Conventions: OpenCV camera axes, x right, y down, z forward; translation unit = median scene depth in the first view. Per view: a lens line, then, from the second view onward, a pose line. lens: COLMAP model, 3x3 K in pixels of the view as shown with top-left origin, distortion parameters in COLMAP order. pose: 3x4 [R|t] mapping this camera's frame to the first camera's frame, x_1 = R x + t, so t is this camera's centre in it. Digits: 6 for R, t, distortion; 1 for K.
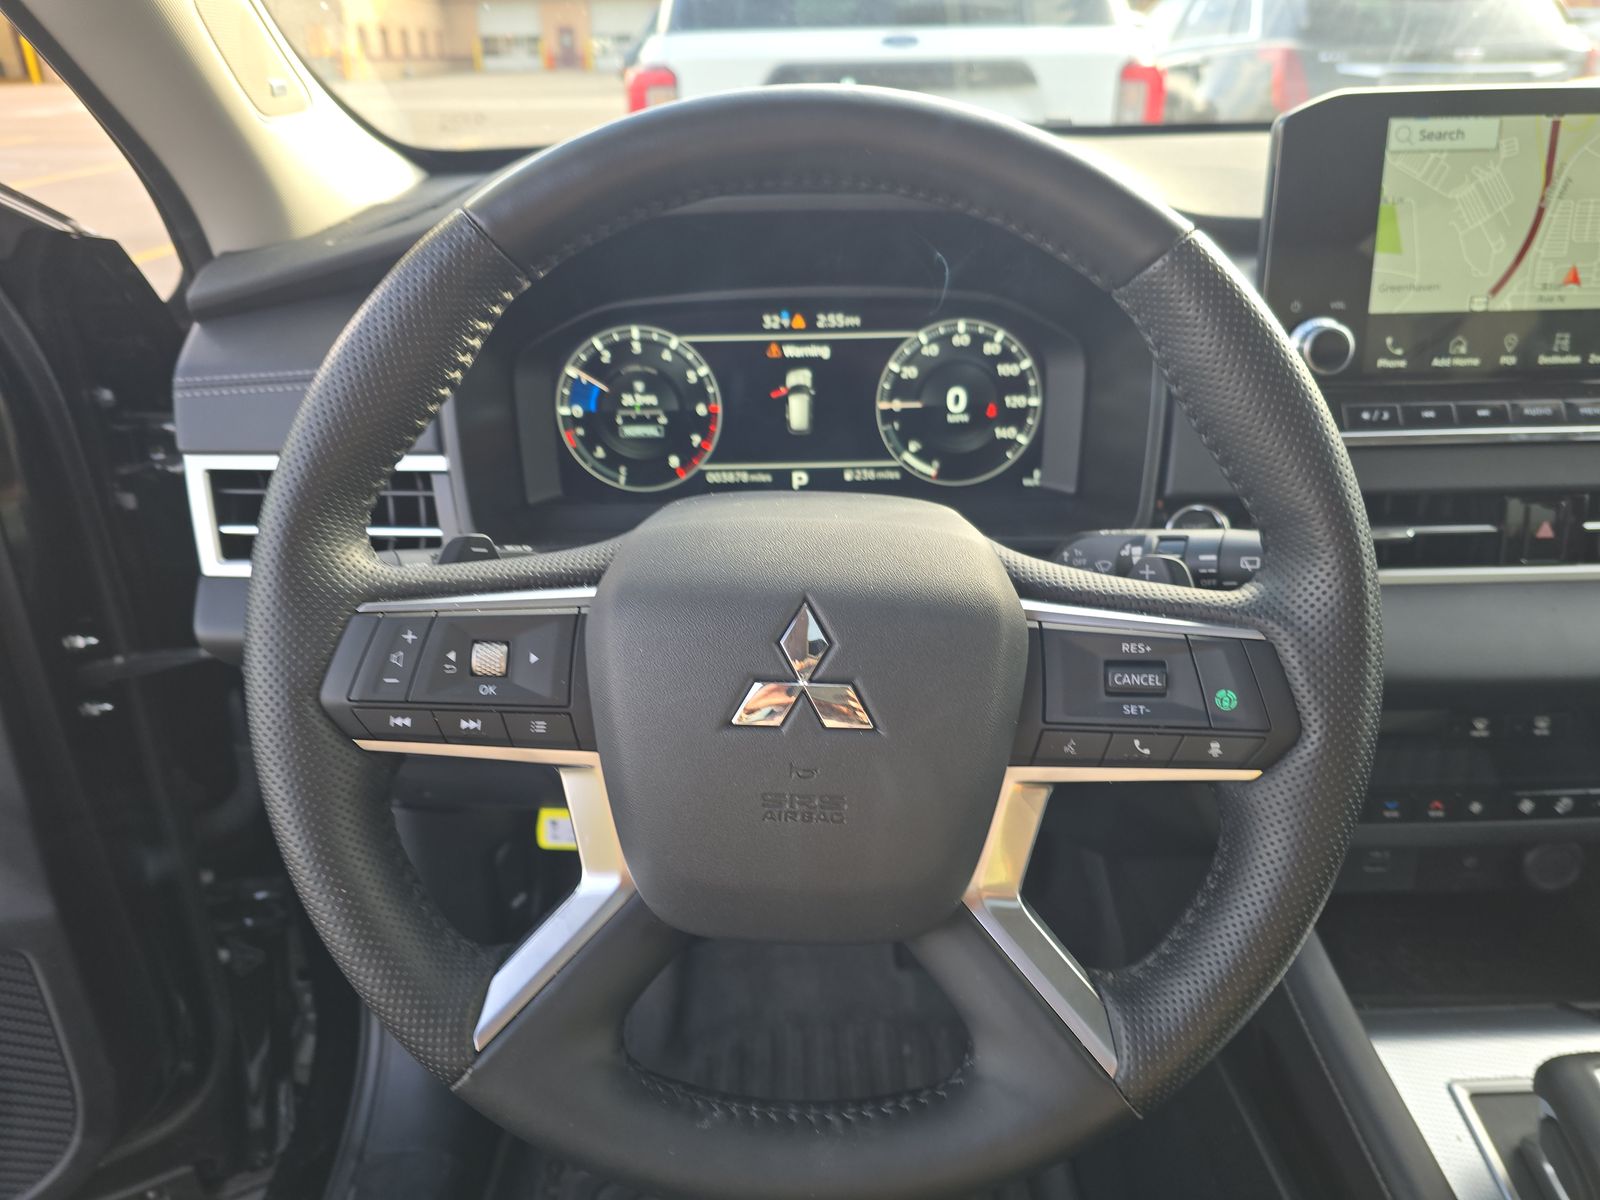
lens RADIAL K [[1038.6, 0, 795.4], [0, 1038.6, 599.6], [0, 0, 1]] dist [0.017619, -0.005497]
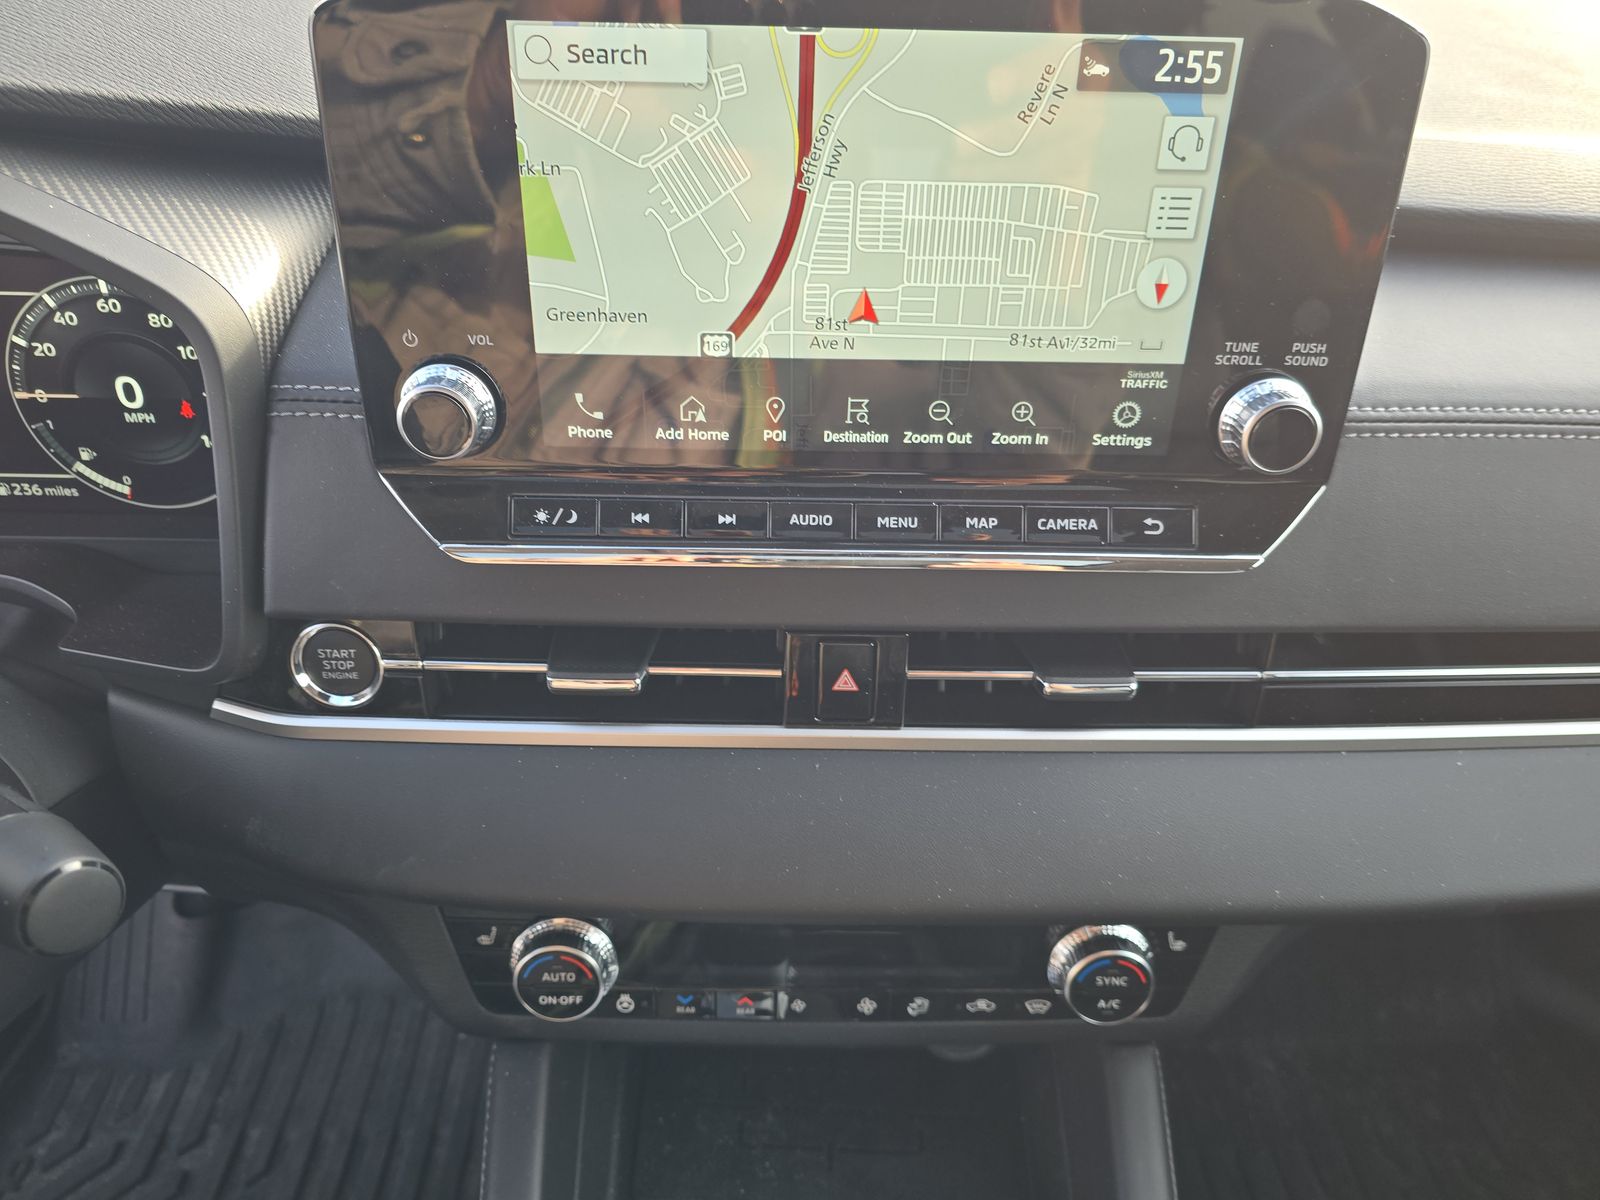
lens RADIAL K [[1027.3, 0, 797.9], [0, 1027.3, 556.1], [0, 0, 1]] dist [0.021885, -0.003060]
pose [[0.999274, 0.038002, -0.002549, 0.702231], [-0.036708, 0.978772, 0.201636, -0.283345], [0.010158, -0.201396, 0.979457, 0.385635]]
